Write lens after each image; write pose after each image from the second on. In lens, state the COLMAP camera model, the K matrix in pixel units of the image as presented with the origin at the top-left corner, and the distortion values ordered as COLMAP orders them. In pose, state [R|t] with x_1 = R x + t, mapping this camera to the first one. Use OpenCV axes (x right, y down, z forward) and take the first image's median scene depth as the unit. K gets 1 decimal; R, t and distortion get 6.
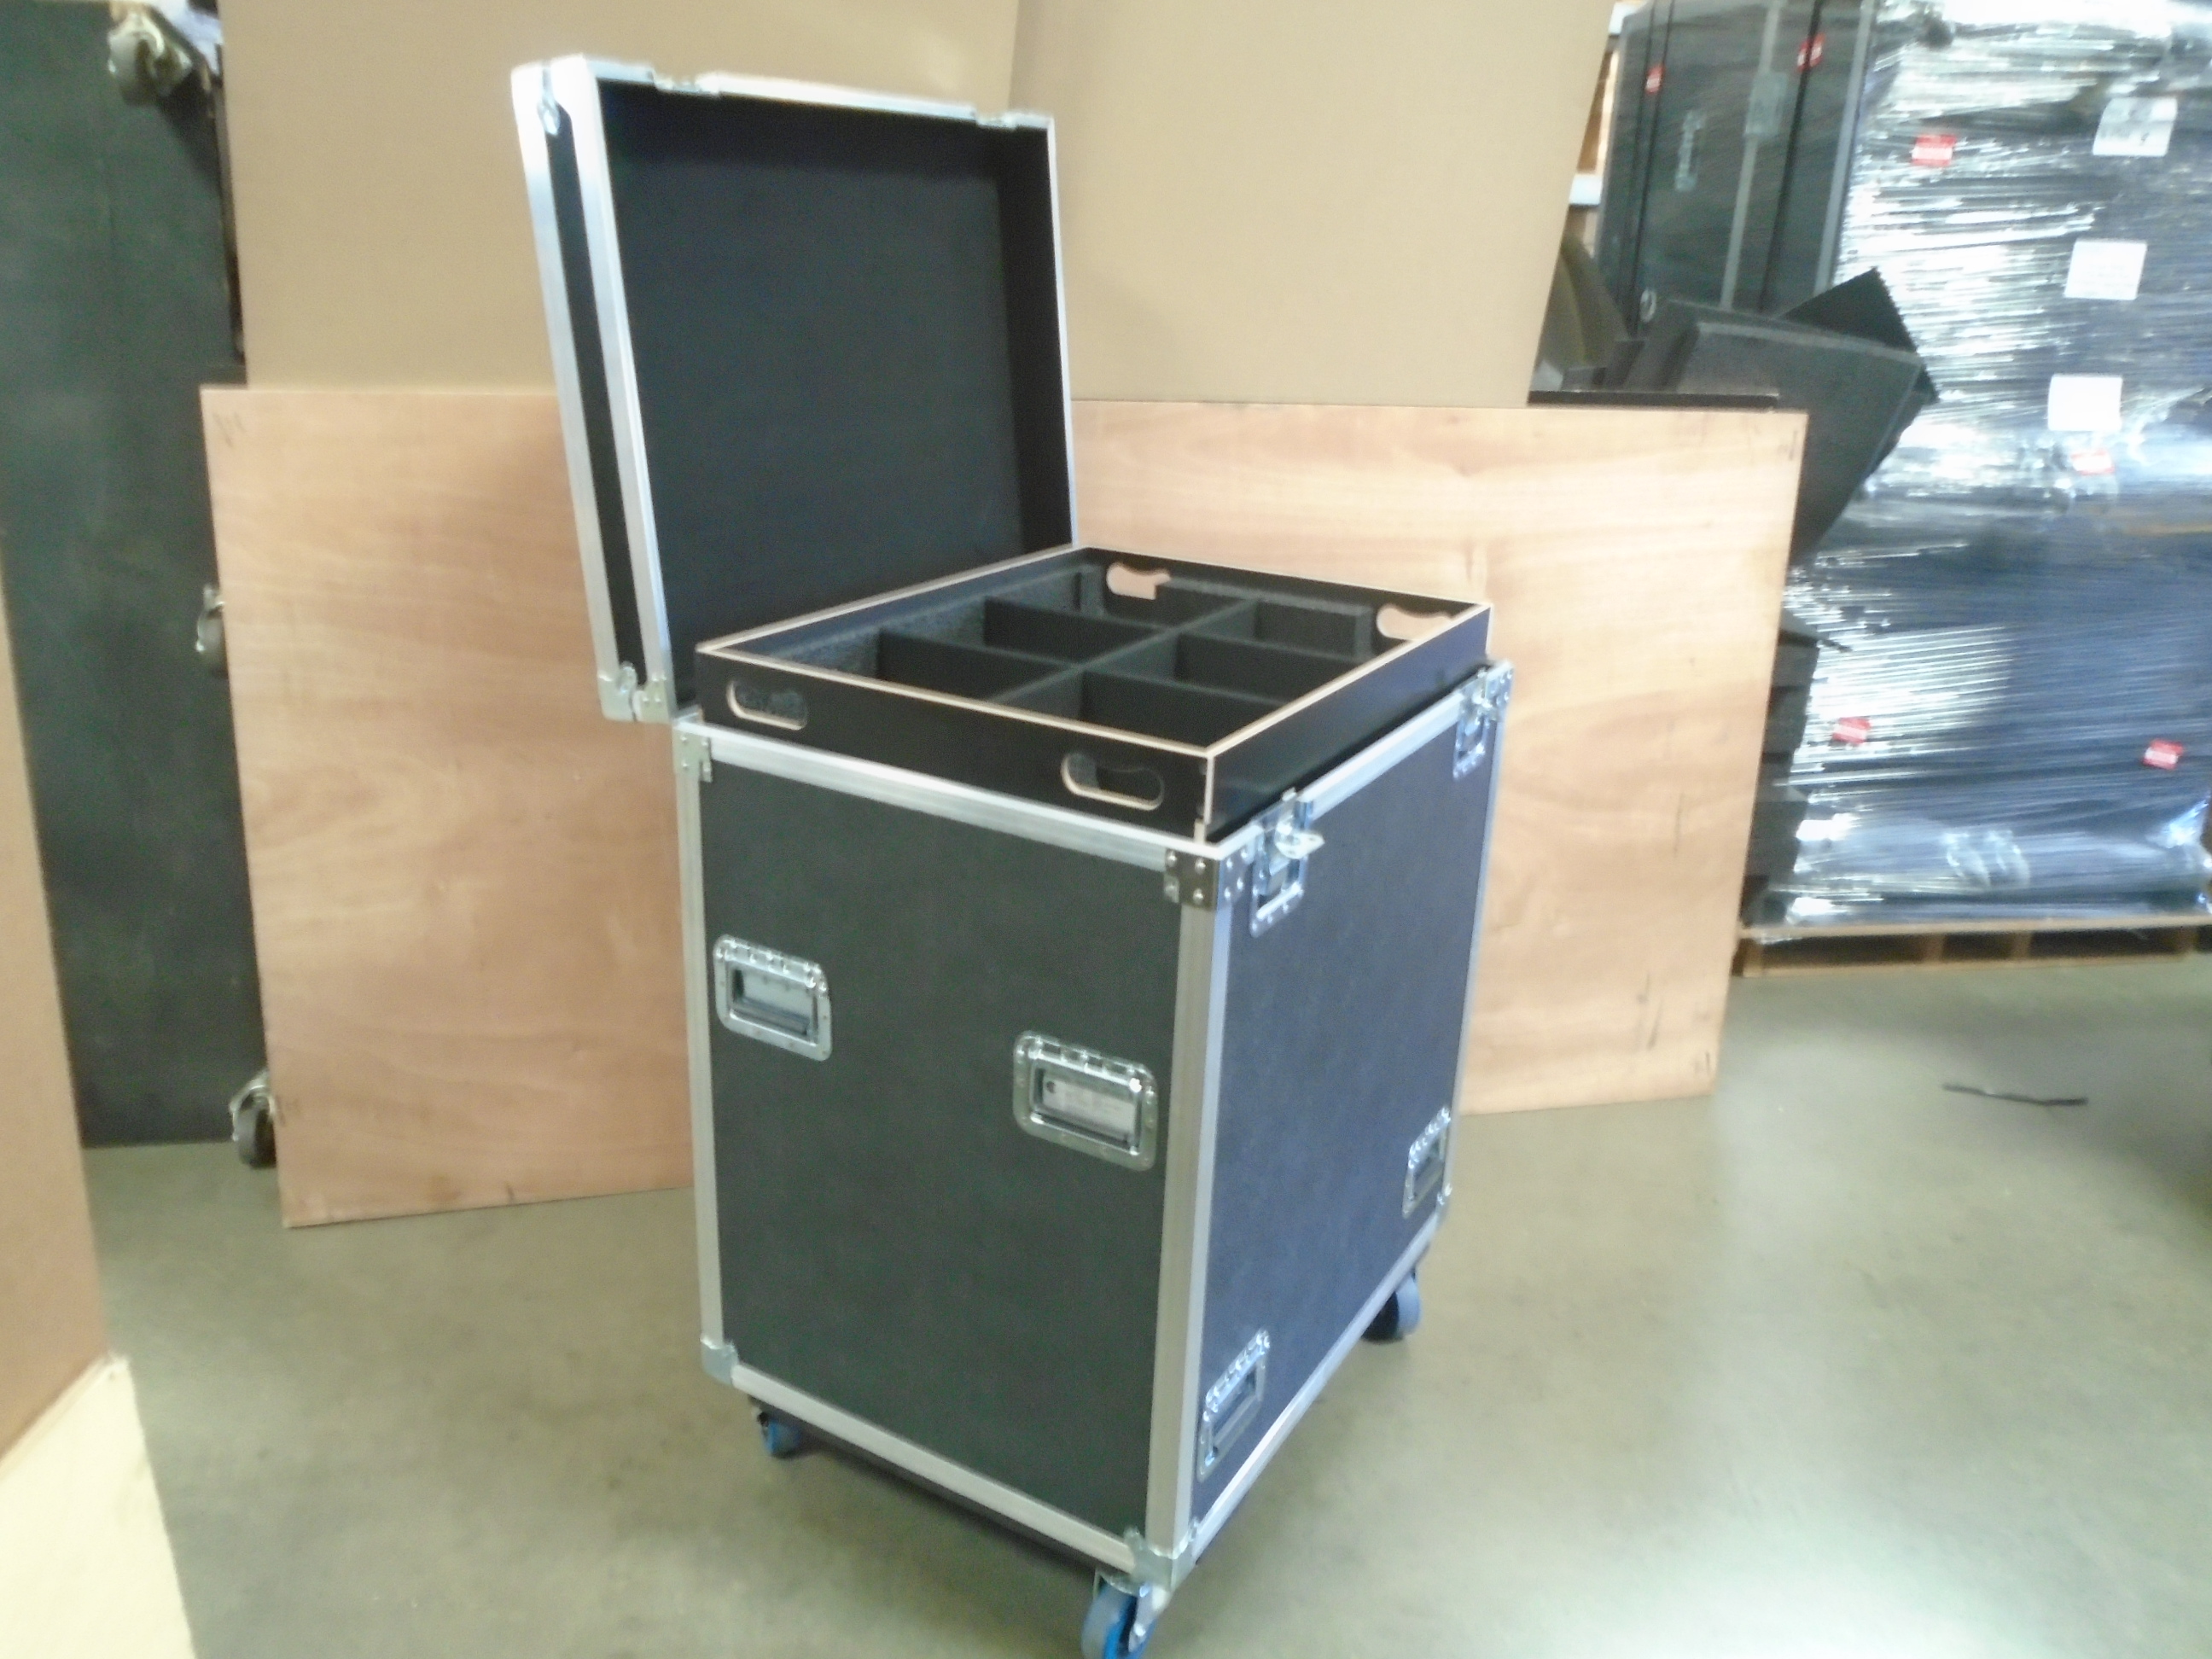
lens RADIAL K [[1707.9, 0, 1099.0], [0, 1707.9, 824.2], [0, 0, 1]] dist [-0.002694, -0.003236]
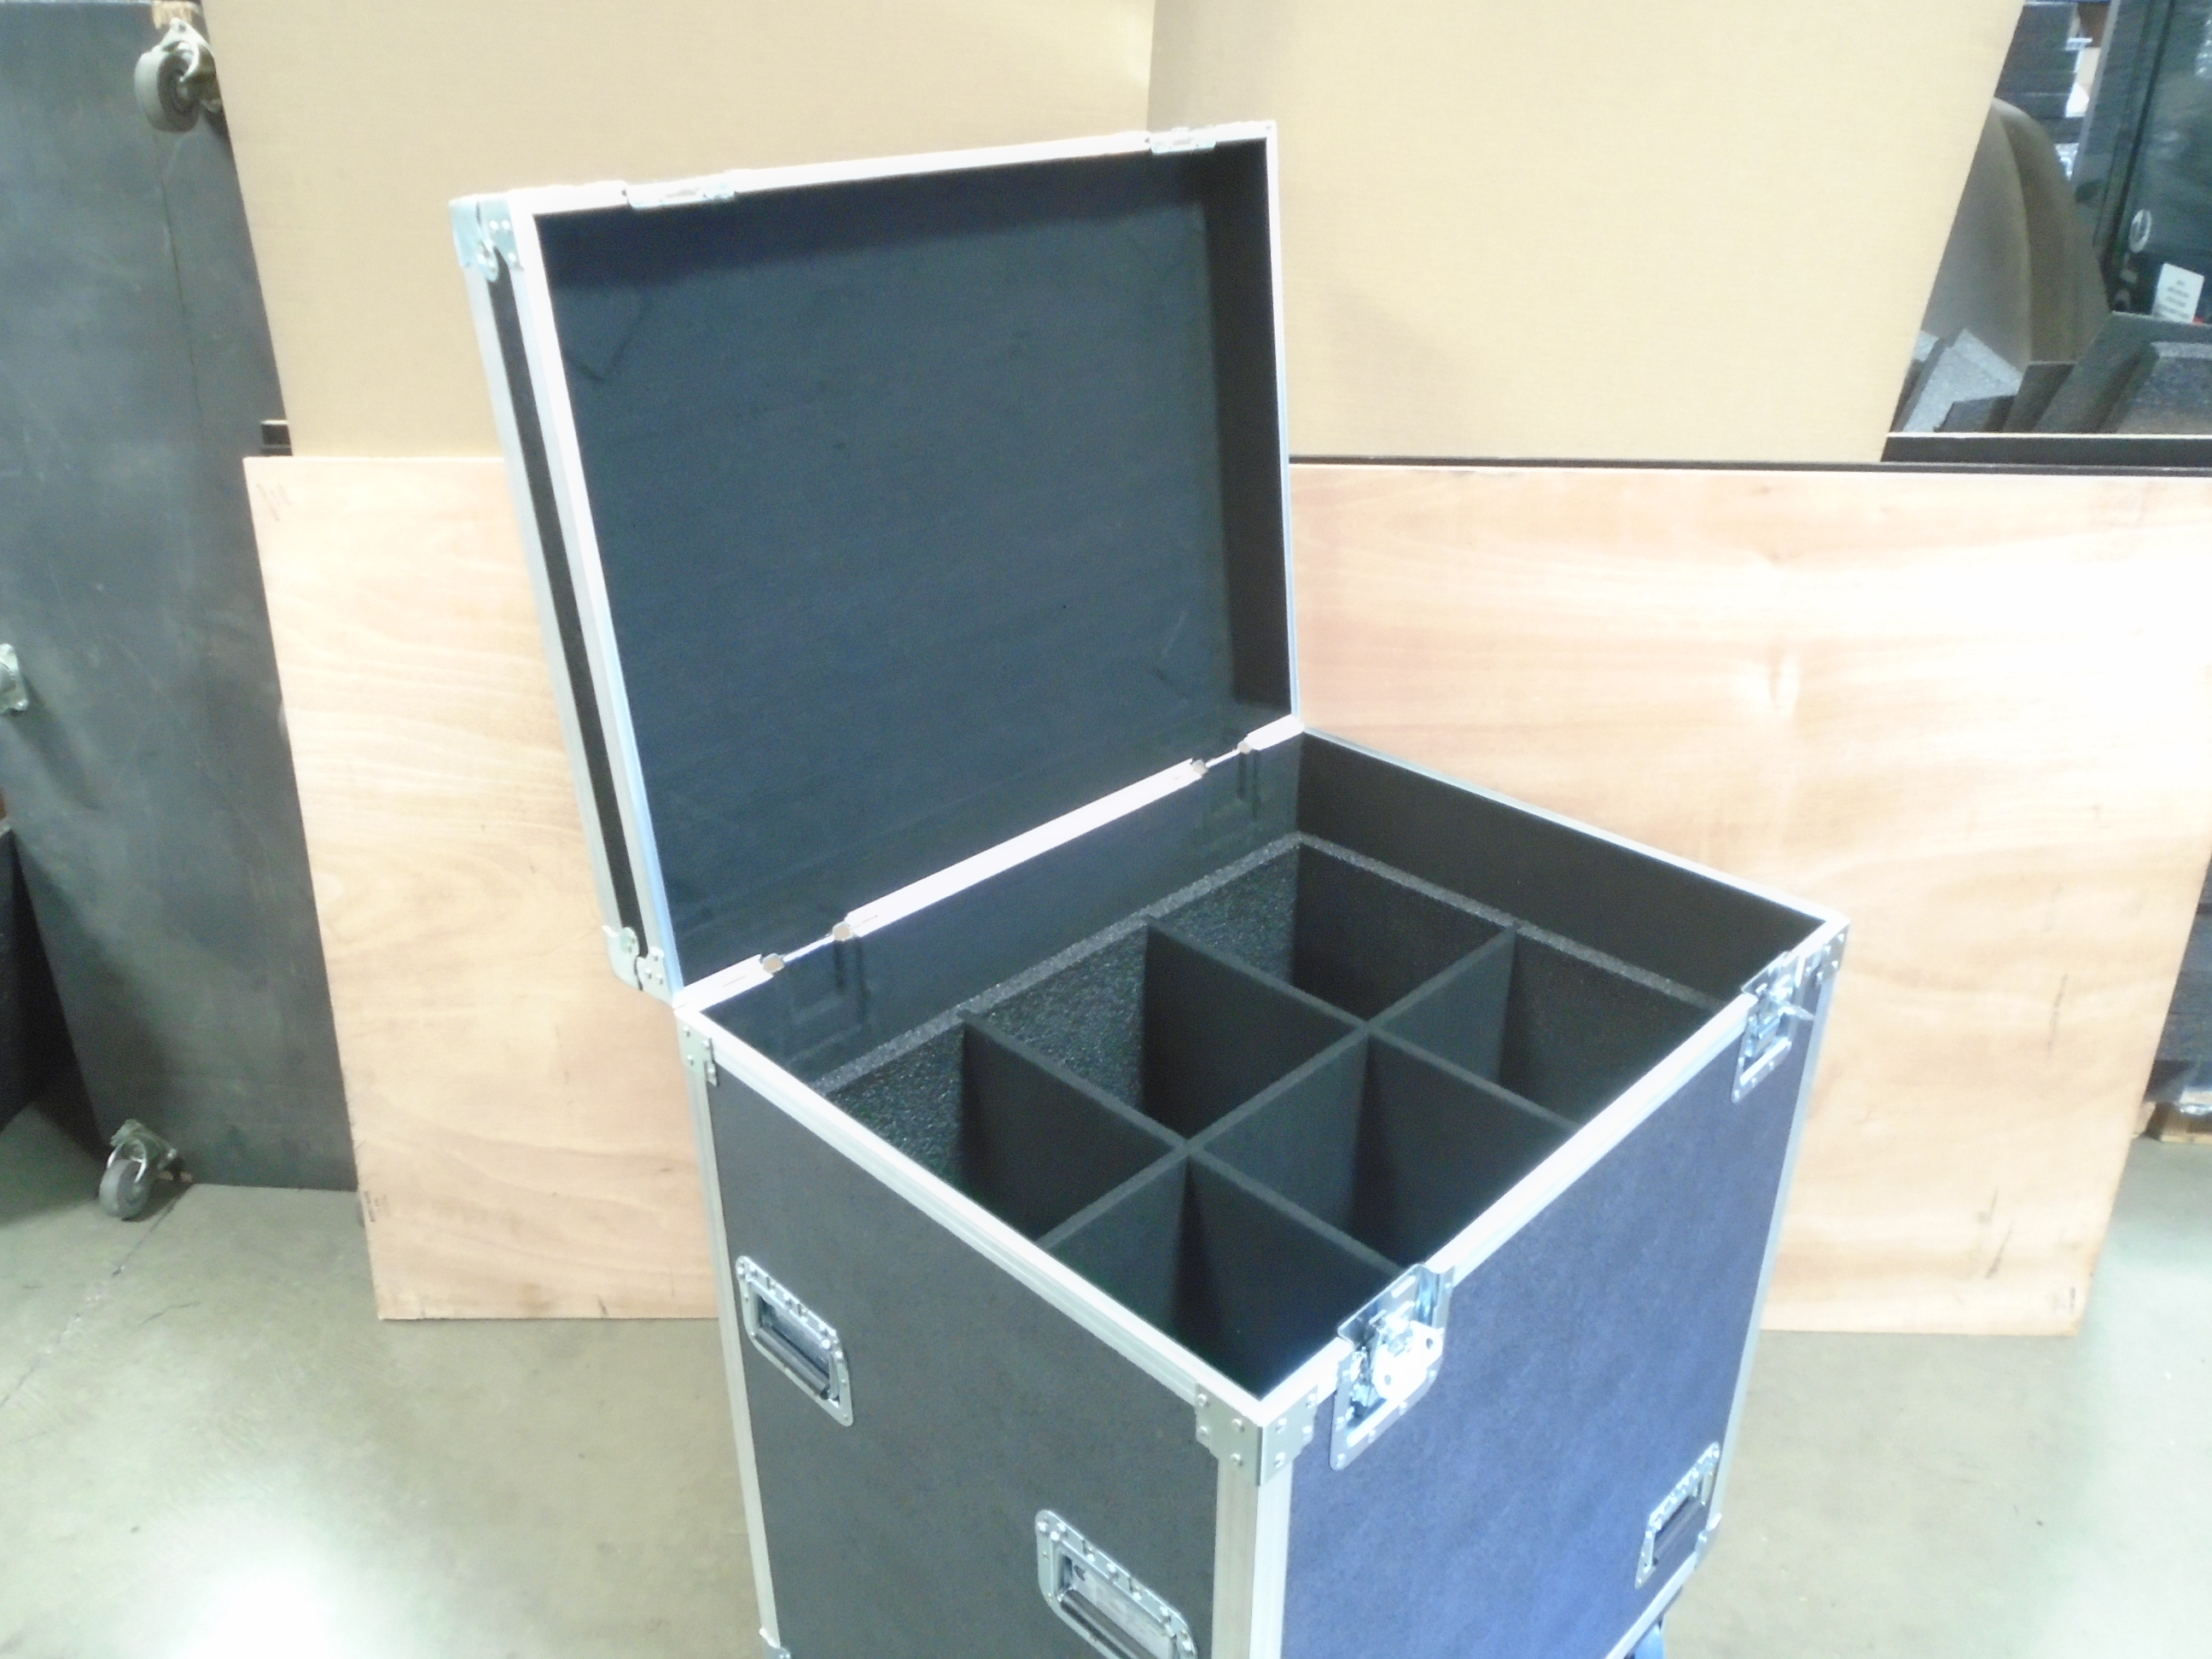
lens RADIAL K [[1707.9, 0, 1098.4], [0, 1707.9, 818.7], [0, 0, 1]] dist [-0.002694, -0.003236]
pose [[0.966799, 0.076871, -0.243704, 0.109540], [-0.048435, 0.991518, 0.120604, -0.156149], [0.250908, -0.104796, 0.962322, 0.183956]]
